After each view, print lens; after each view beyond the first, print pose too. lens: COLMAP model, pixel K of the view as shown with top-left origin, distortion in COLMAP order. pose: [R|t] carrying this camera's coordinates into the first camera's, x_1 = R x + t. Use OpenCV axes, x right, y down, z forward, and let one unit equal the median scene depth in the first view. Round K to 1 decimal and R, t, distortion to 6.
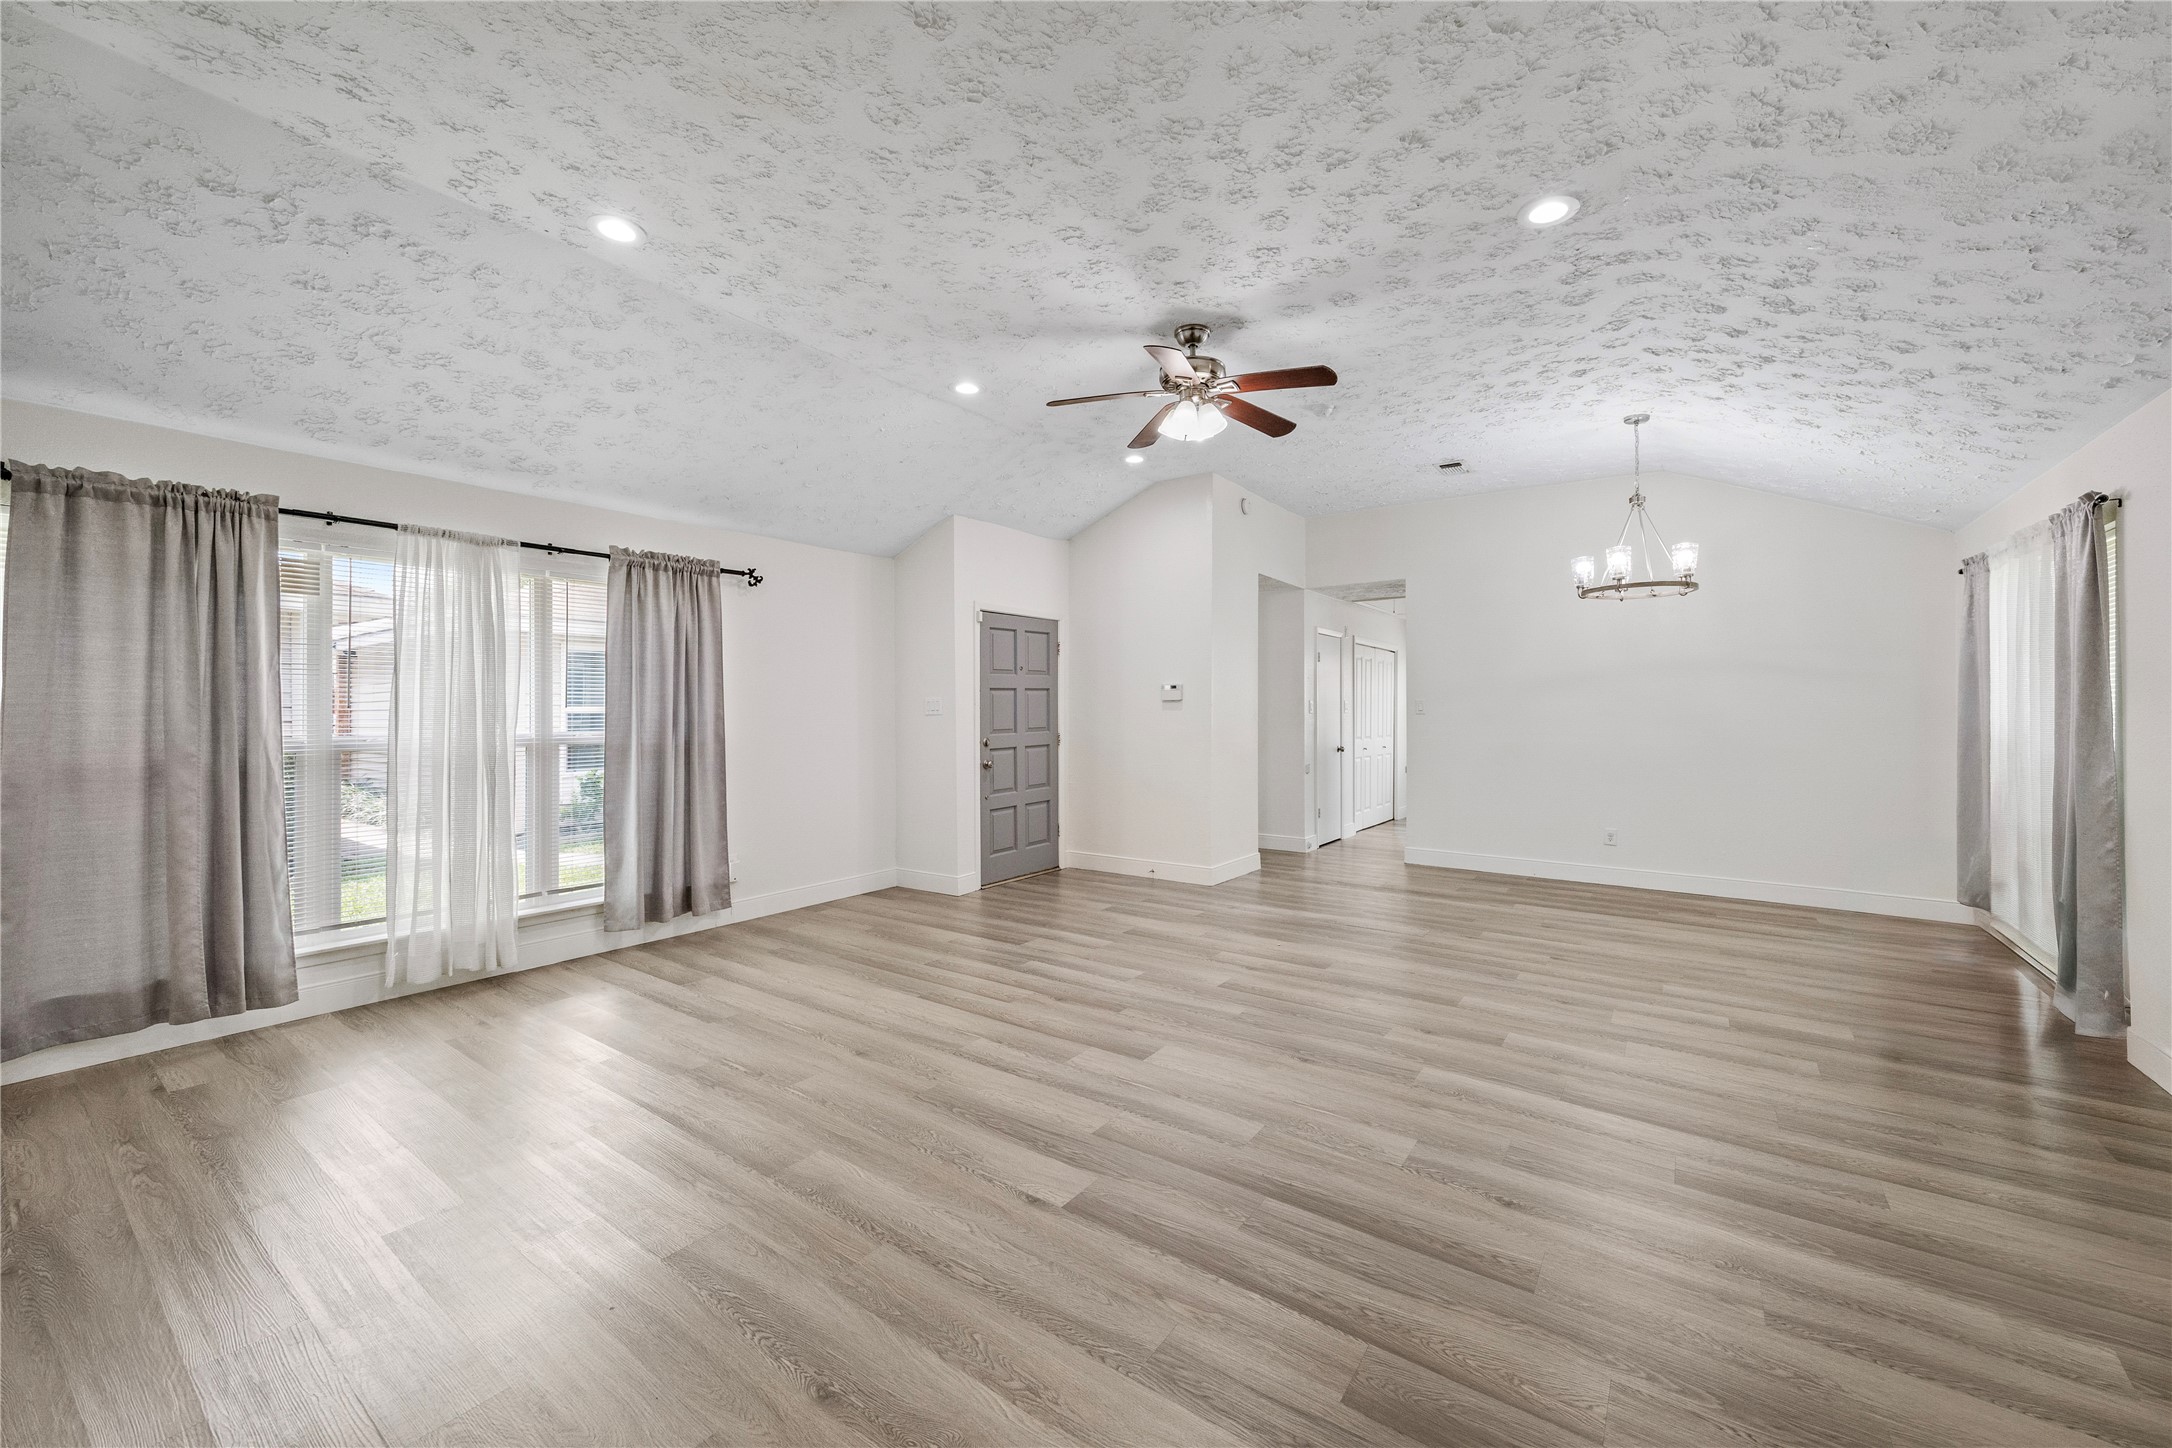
lens RADIAL K [[833.3, 0, 1091.3], [0, 833.3, 706.9], [0, 0, 1]] dist [-0.003661, 0.001098]
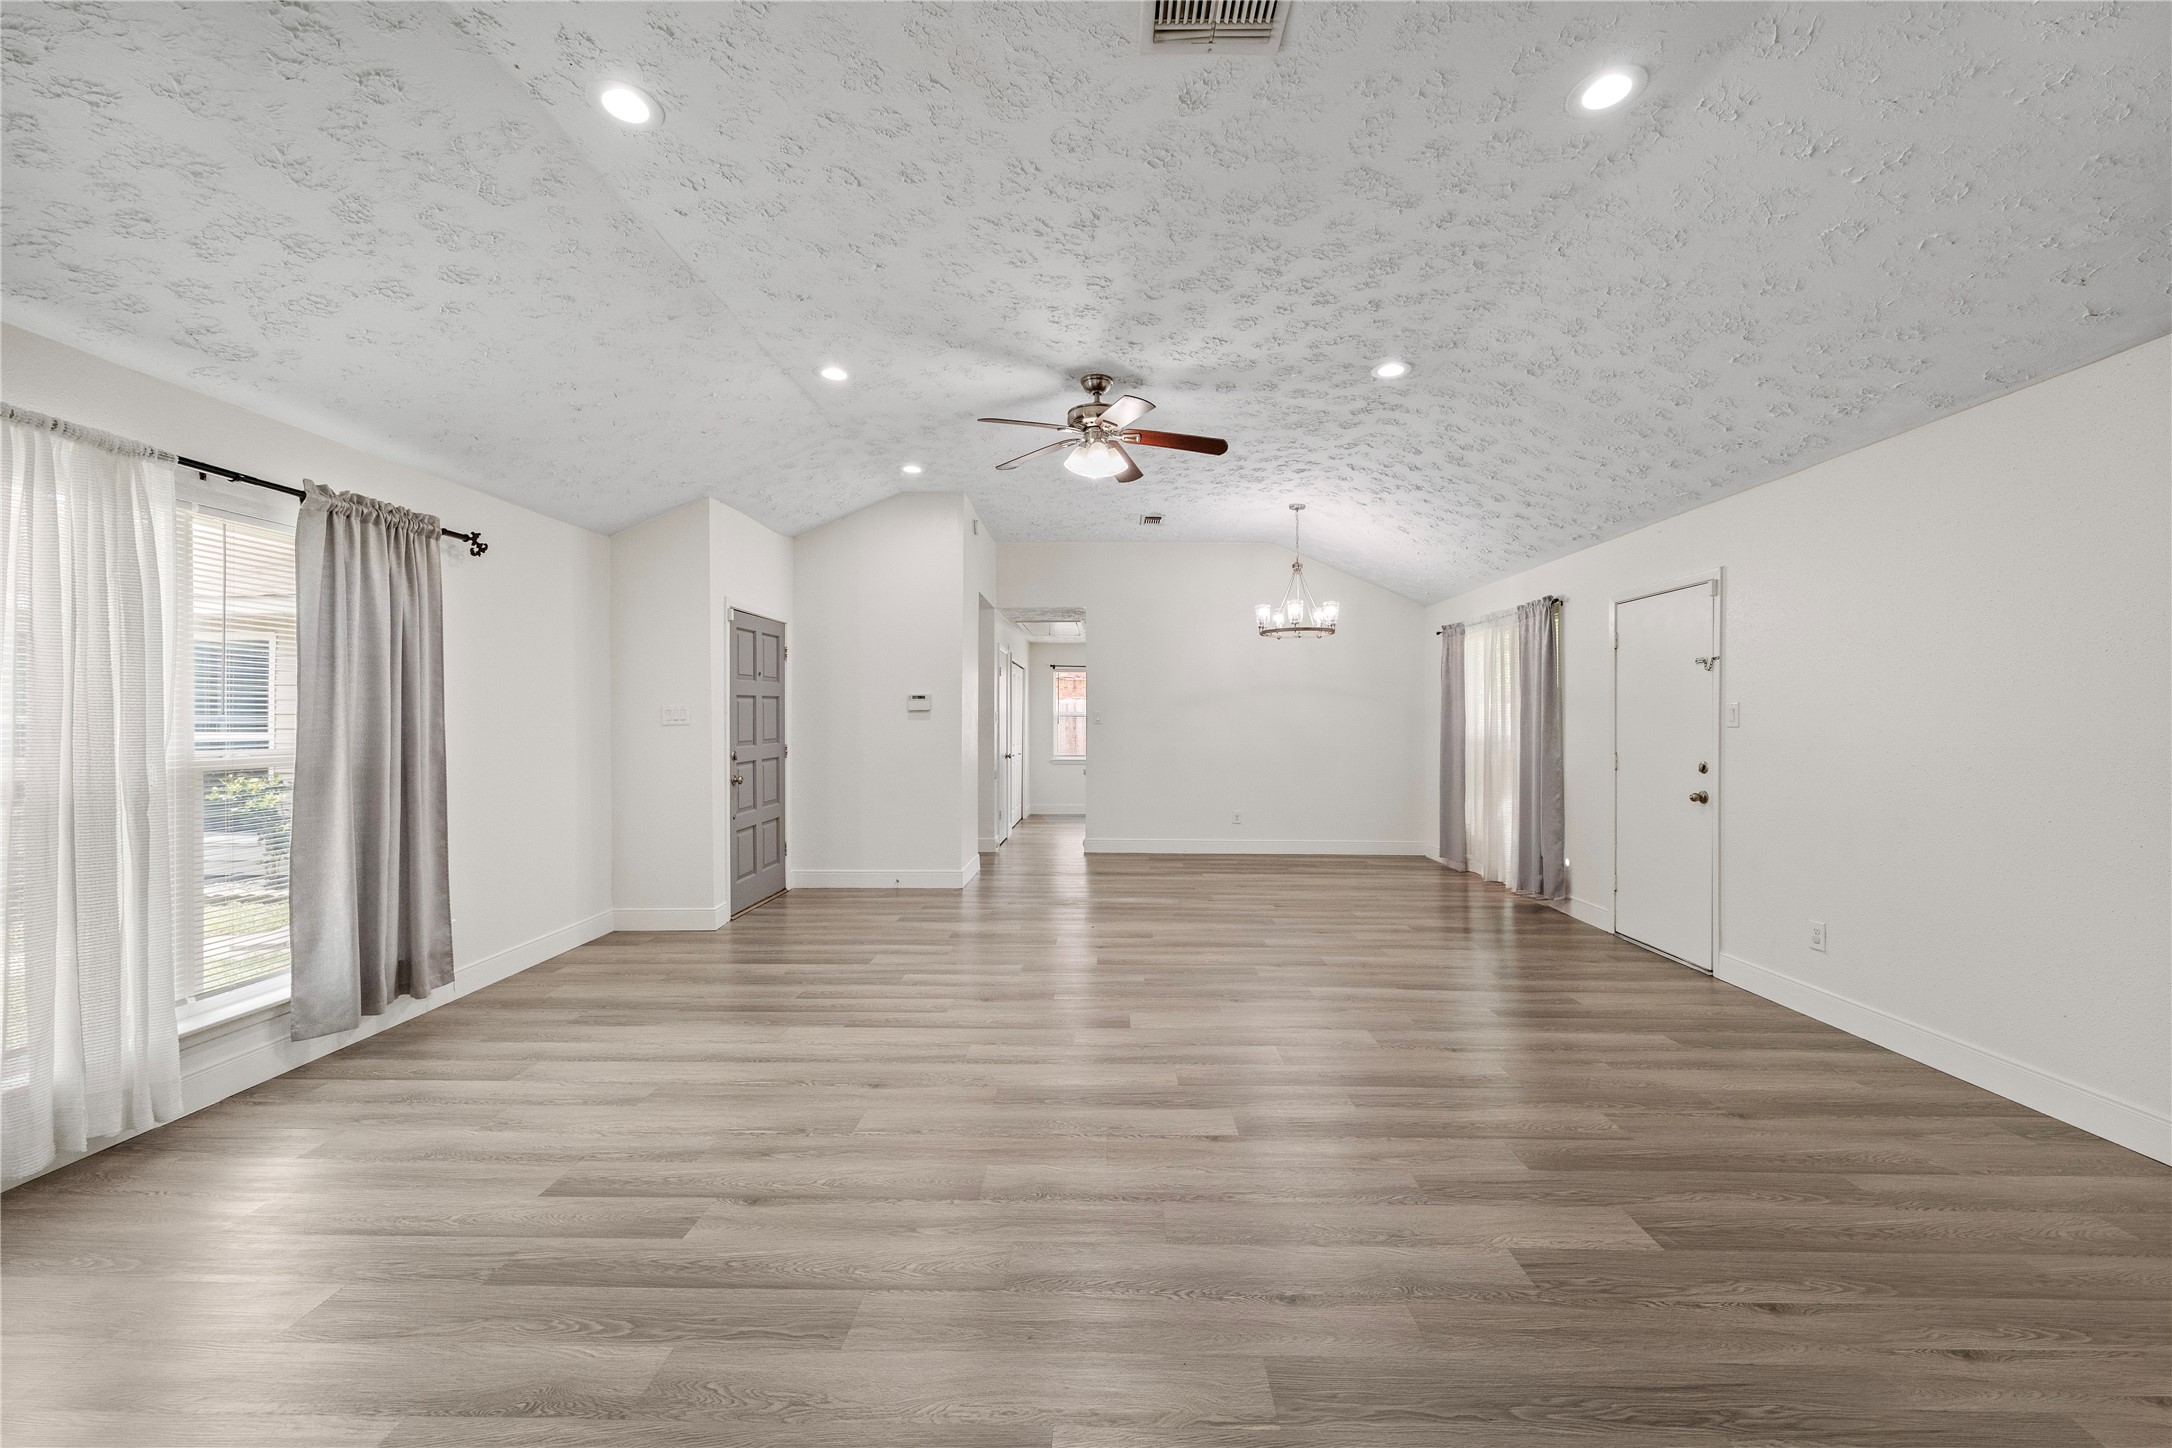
lens RADIAL K [[833.3, 0, 1087.4], [0, 833.3, 726.4], [0, 0, 1]] dist [-0.003661, 0.001098]
pose [[0.827194, -0.002696, 0.561910, -0.517062], [-0.003089, 0.999952, 0.009344, 0.002305], [-0.561908, -0.009465, 0.827146, 0.081269]]
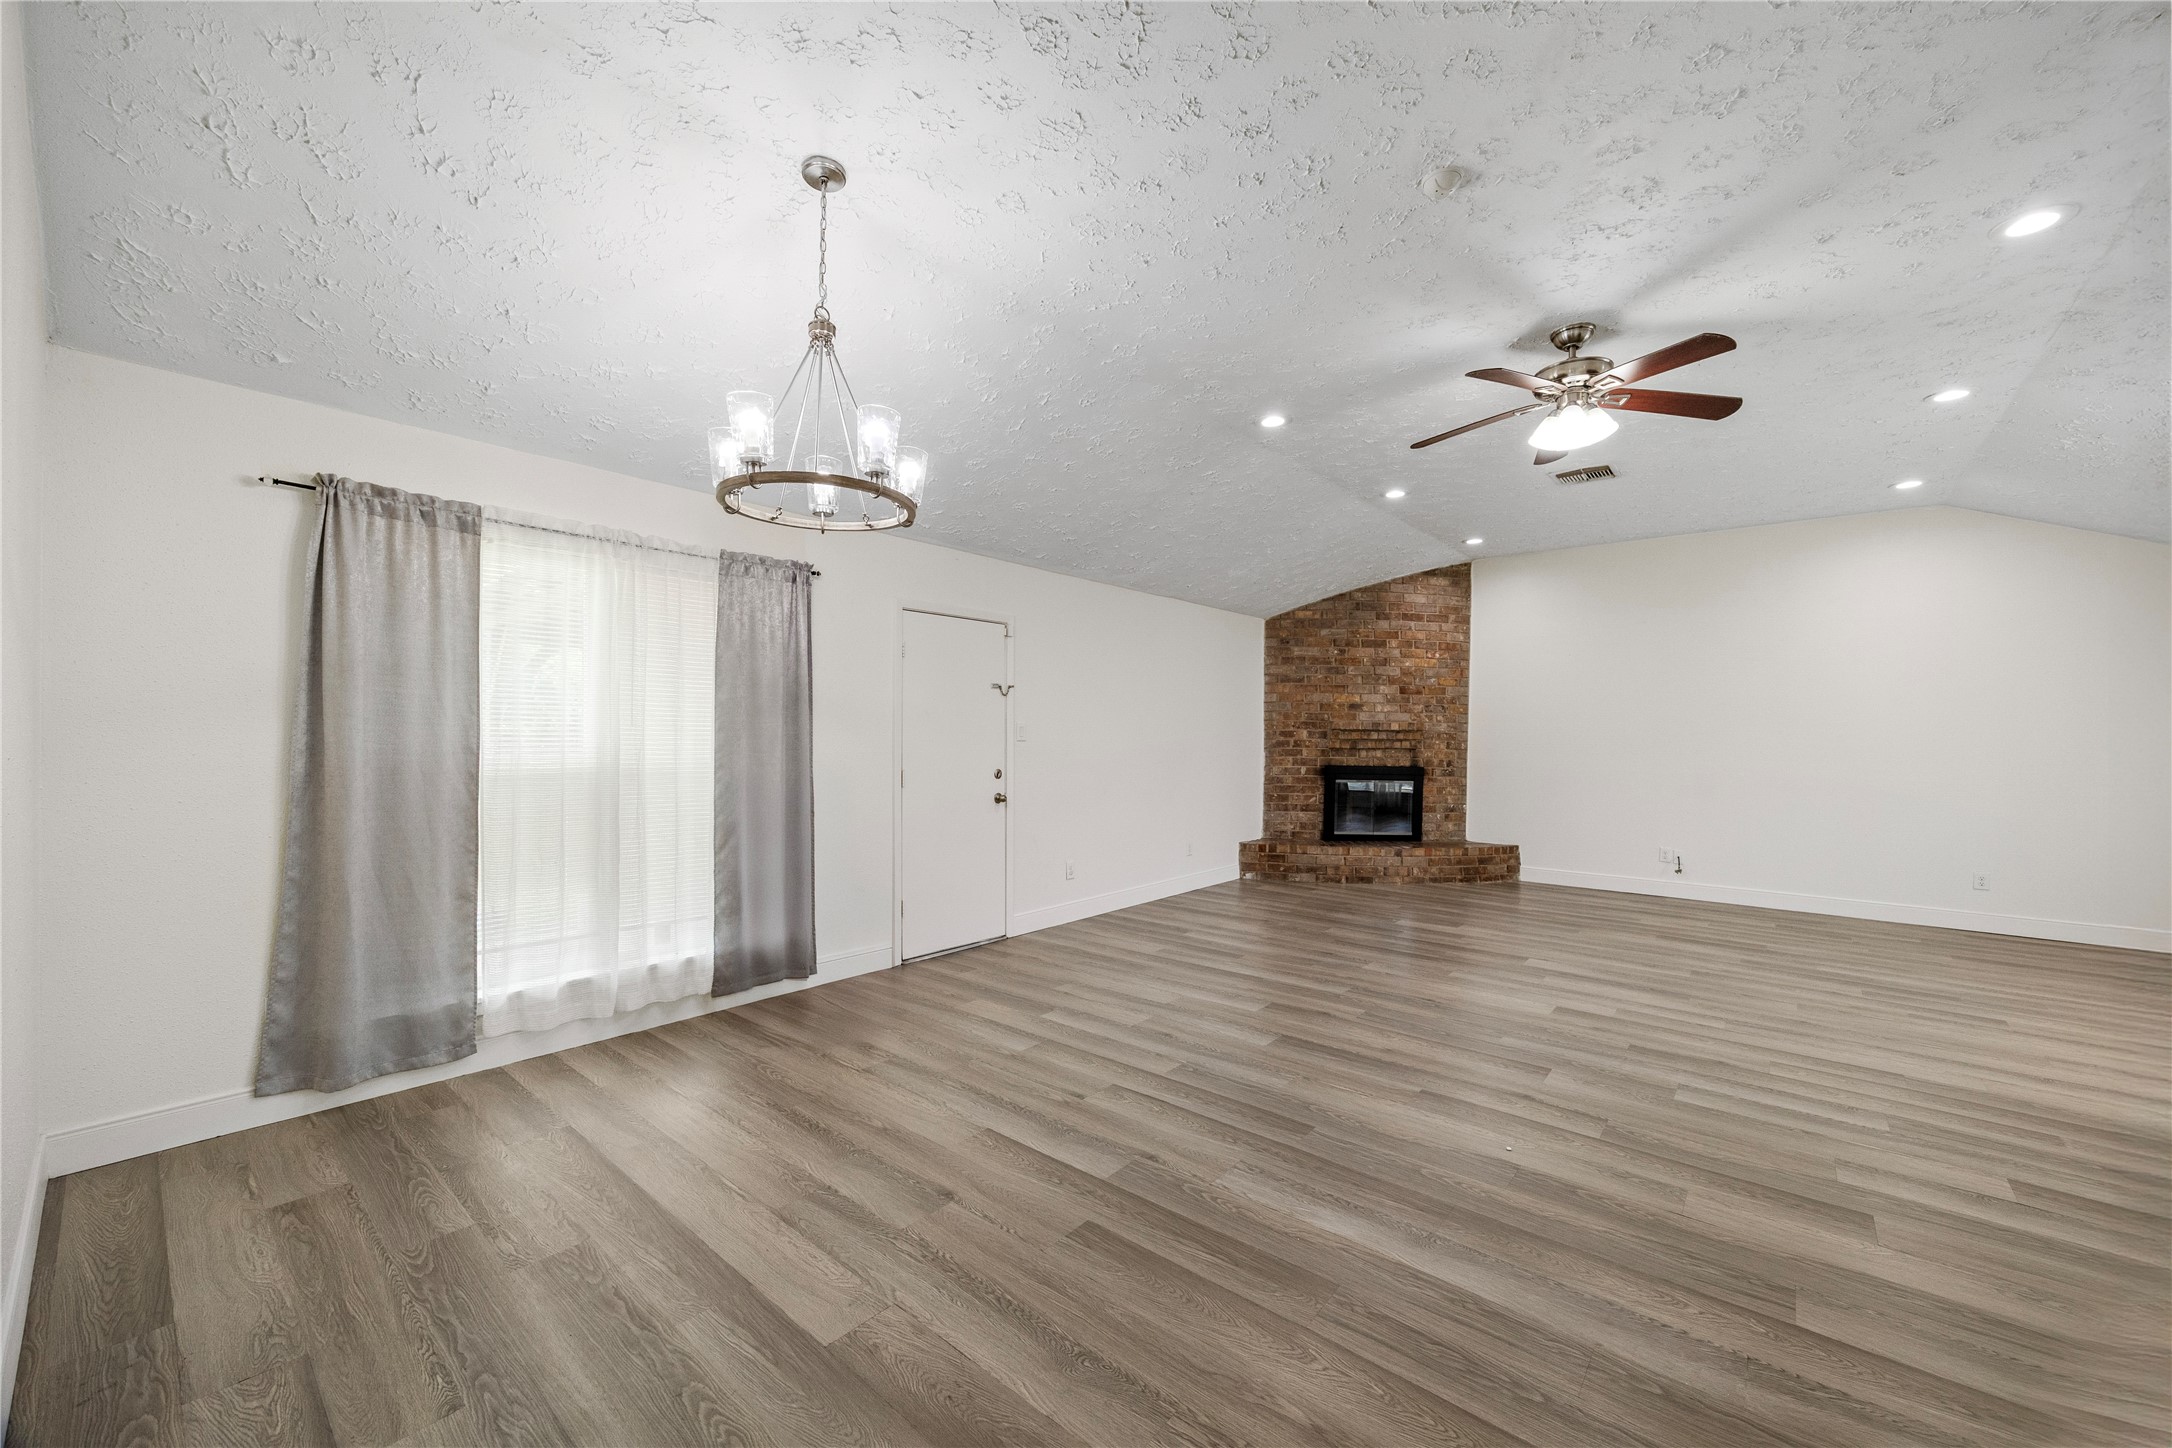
lens RADIAL K [[833.3, 0, 1088.1], [0, 833.3, 733.0], [0, 0, 1]] dist [-0.003661, 0.001098]
pose [[-0.996907, -0.008478, 0.078130, 0.582198], [-0.009306, 0.999904, -0.010238, 0.010964], [-0.078035, -0.010933, -0.996891, 1.969139]]
